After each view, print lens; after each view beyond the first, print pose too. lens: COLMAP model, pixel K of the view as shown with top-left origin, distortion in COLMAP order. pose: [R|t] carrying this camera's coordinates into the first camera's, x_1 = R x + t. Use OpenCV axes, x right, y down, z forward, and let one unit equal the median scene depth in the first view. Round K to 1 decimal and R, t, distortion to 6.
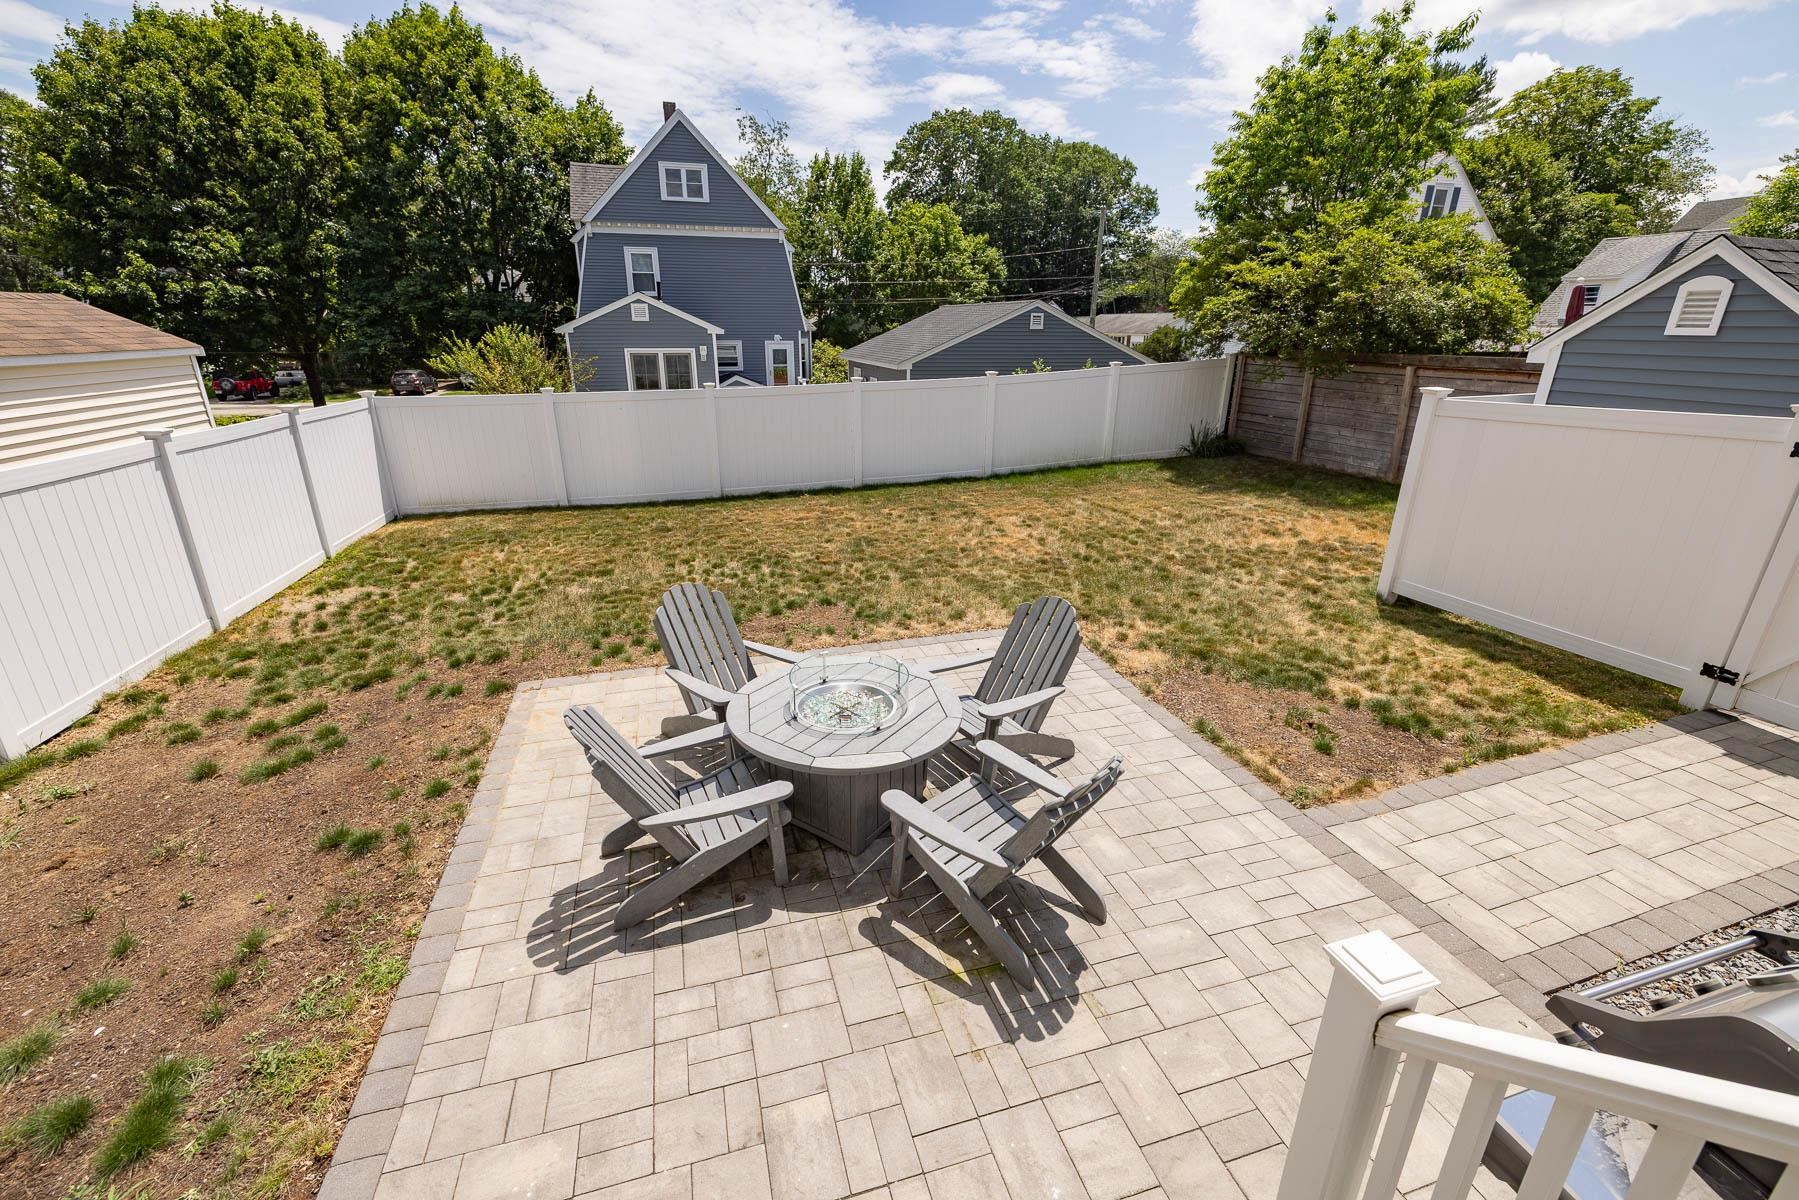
lens RADIAL K [[760.1, 0, 899.5], [0, 760.1, 600.0], [0, 0, 1]] dist [0.001844, -0.000022]
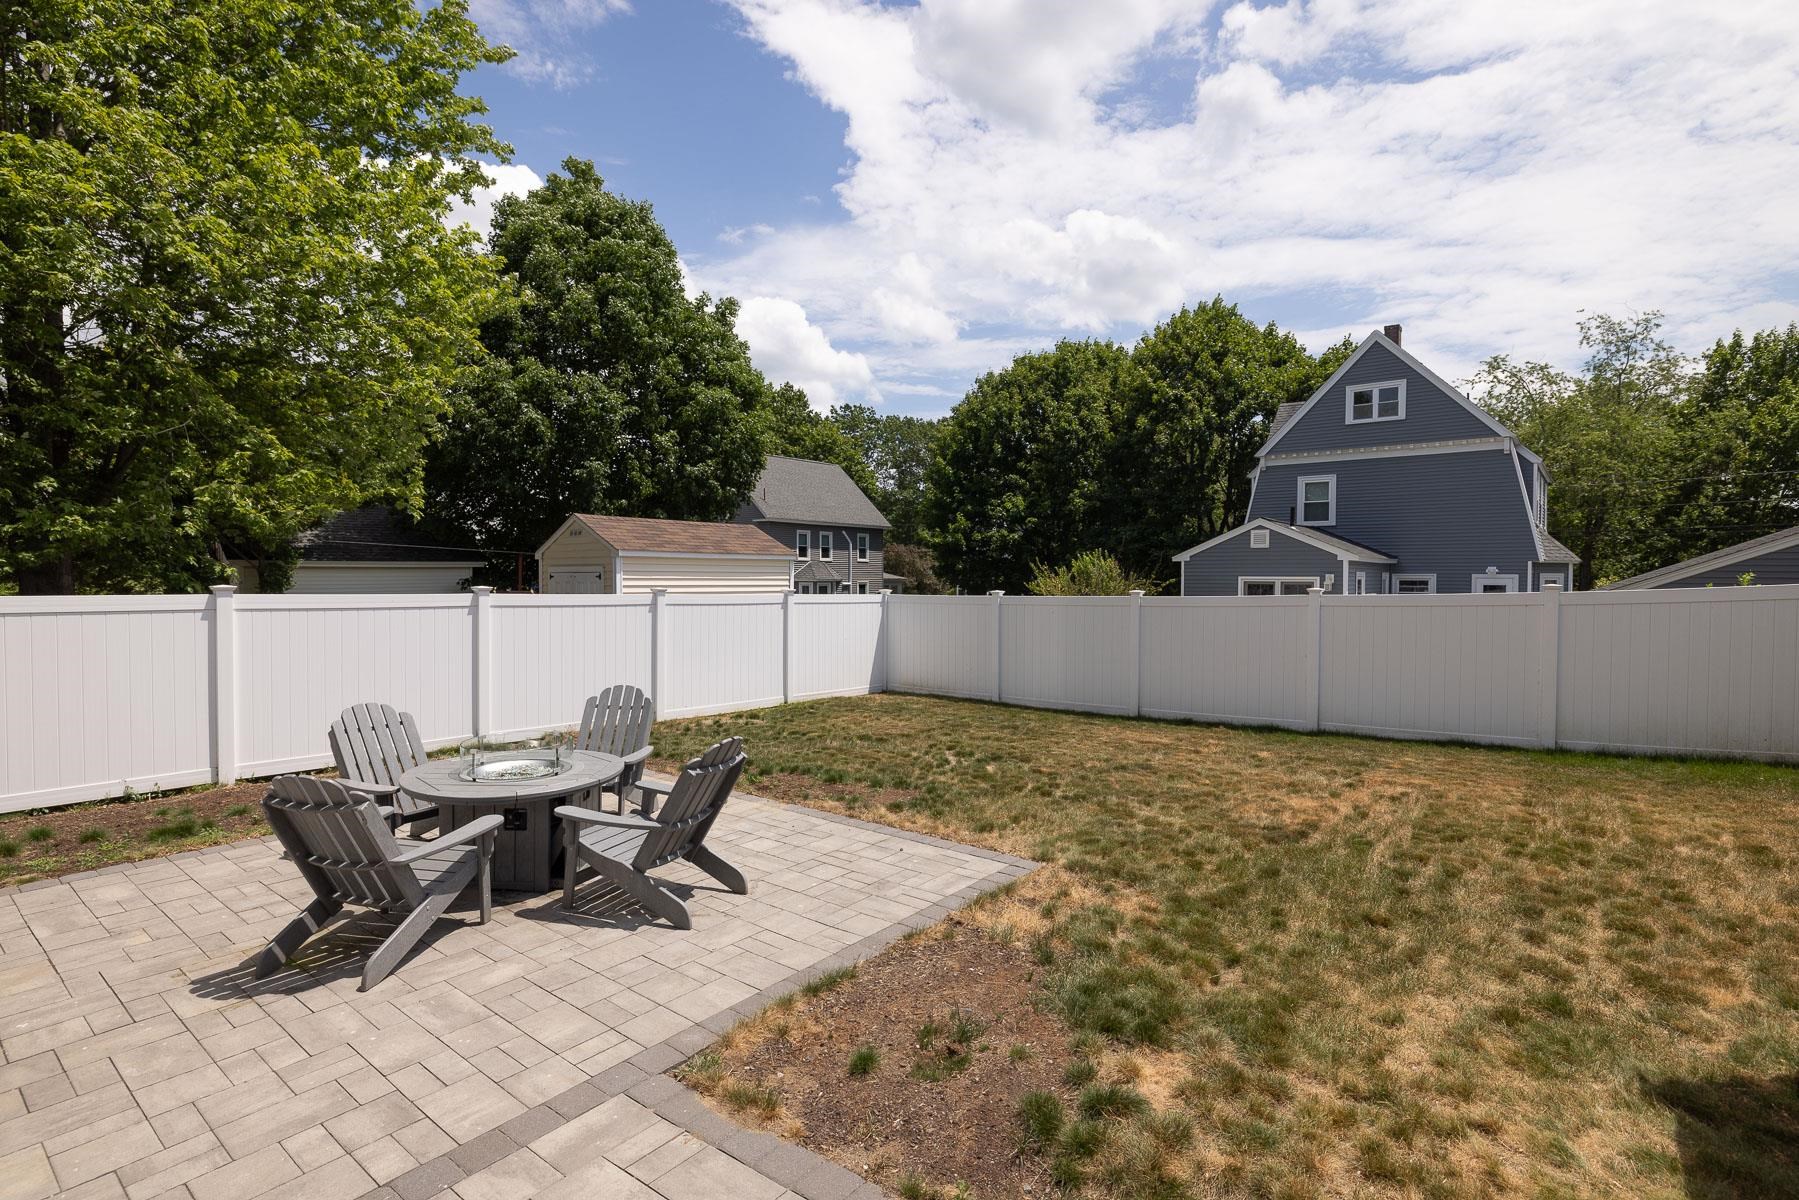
lens RADIAL K [[865.8, 0, 899.5], [0, 865.8, 600.0], [0, 0, 1]] dist [-0.000390, -0.000361]
pose [[0.573300, 0.020005, -0.819101, 0.259923], [-0.282669, 0.943154, -0.174809, -0.007101], [0.769042, 0.331753, 0.546365, 0.128474]]
